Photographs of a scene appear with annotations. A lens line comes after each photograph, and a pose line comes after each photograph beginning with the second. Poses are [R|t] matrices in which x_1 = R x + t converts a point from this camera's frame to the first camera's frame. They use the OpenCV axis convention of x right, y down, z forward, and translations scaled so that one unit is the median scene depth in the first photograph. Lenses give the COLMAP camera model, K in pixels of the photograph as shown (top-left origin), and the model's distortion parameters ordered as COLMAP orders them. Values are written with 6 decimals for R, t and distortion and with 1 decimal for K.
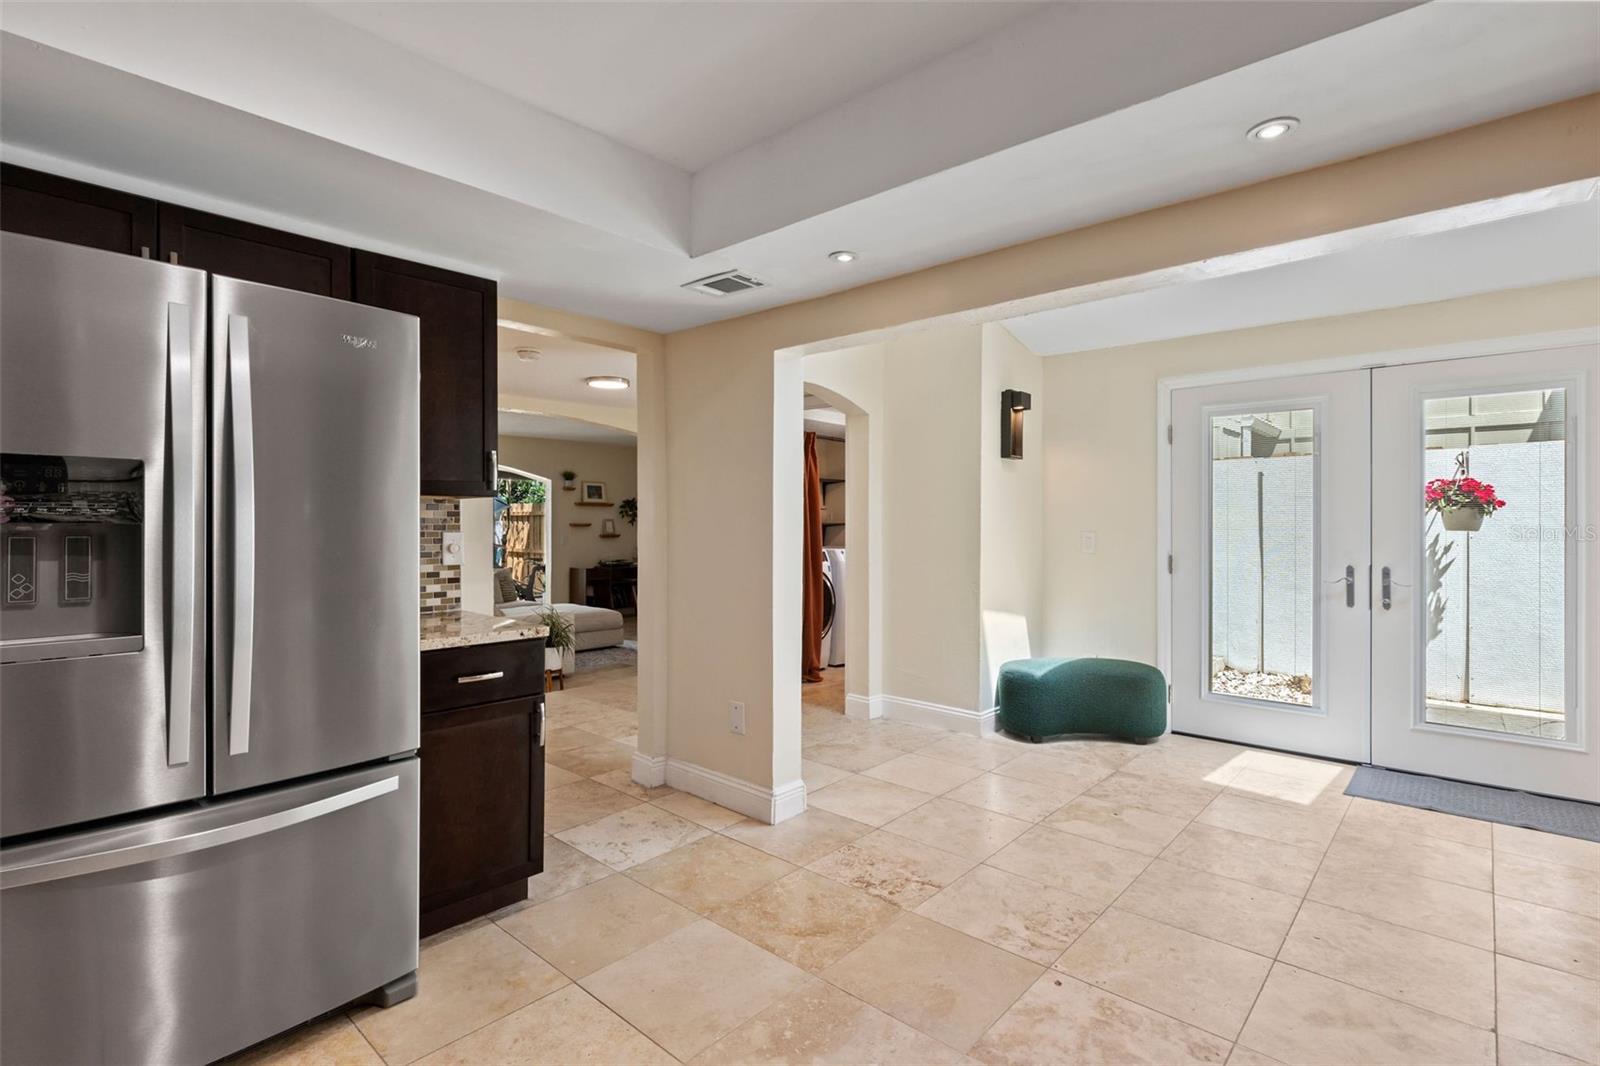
lens RADIAL K [[745.2, 0, 798.2], [0, 745.2, 523.5], [0, 0, 1]] dist [-0.002528, -0.000099]
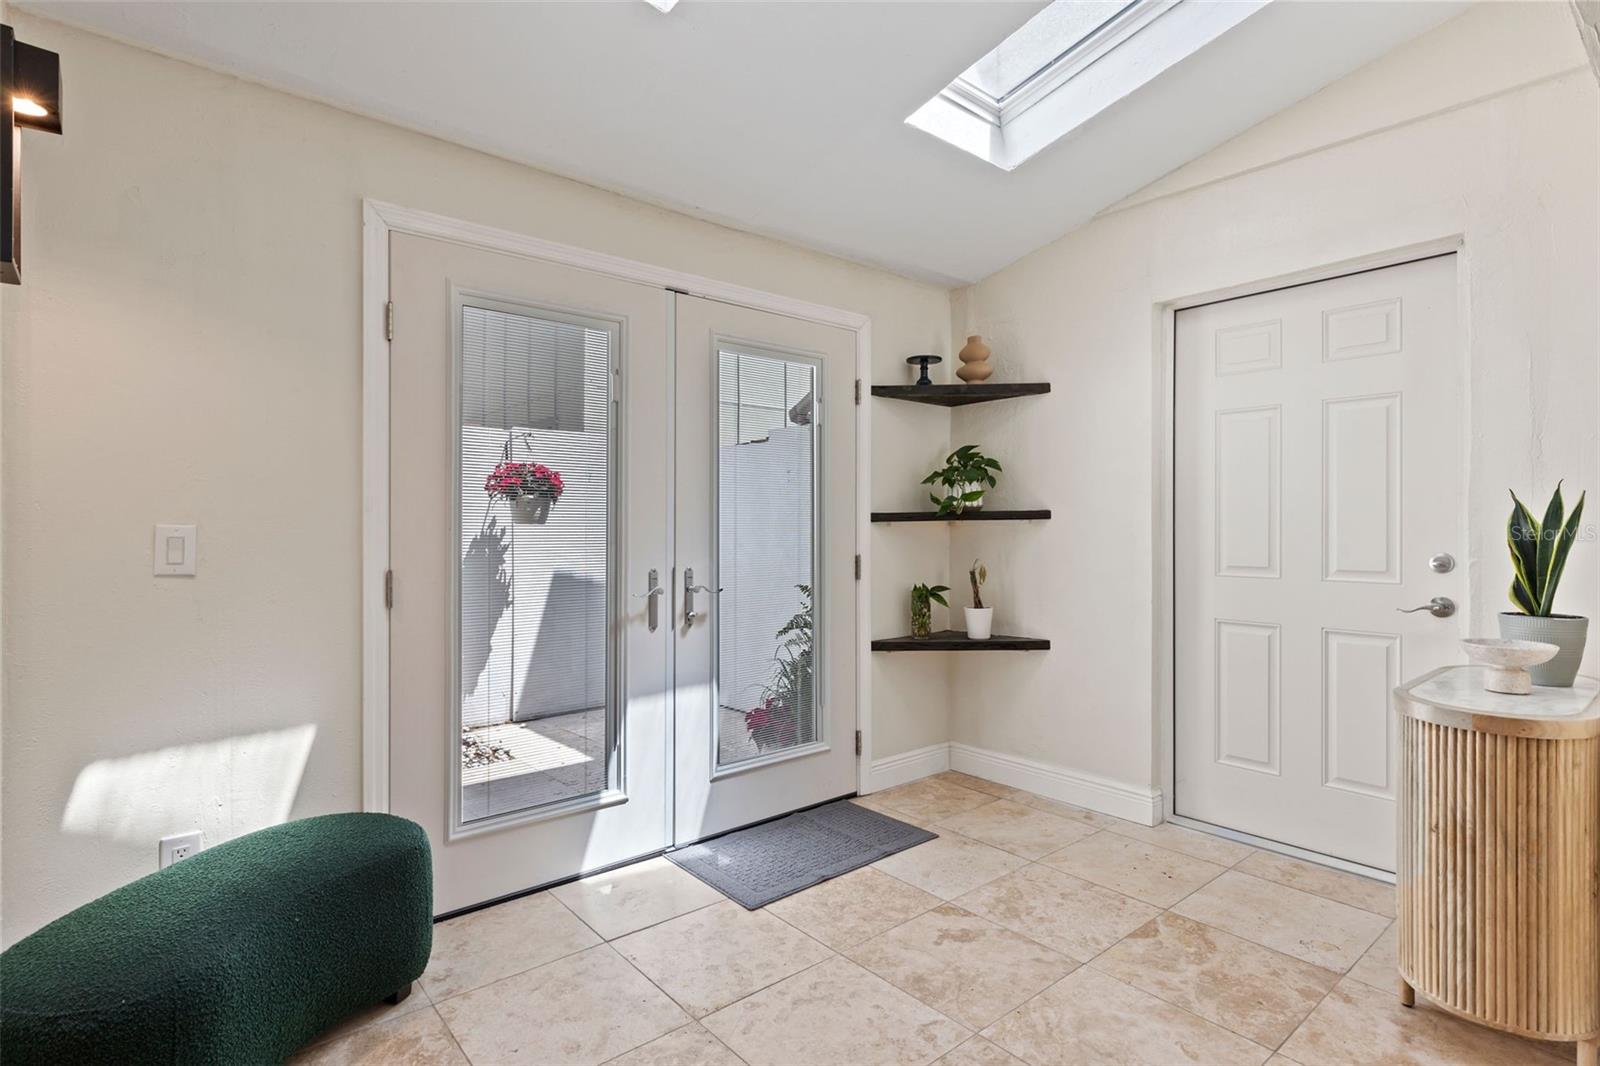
lens RADIAL K [[799.8, 0, 794.9], [0, 799.8, 522.1], [0, 0, 1]] dist [-0.000407, 0.000998]
pose [[0.137622, 0.000623, 0.990485, 0.025825], [0.002362, 0.999997, -0.000957, 0.014592], [-0.990482, 0.002472, 0.137620, 0.781736]]
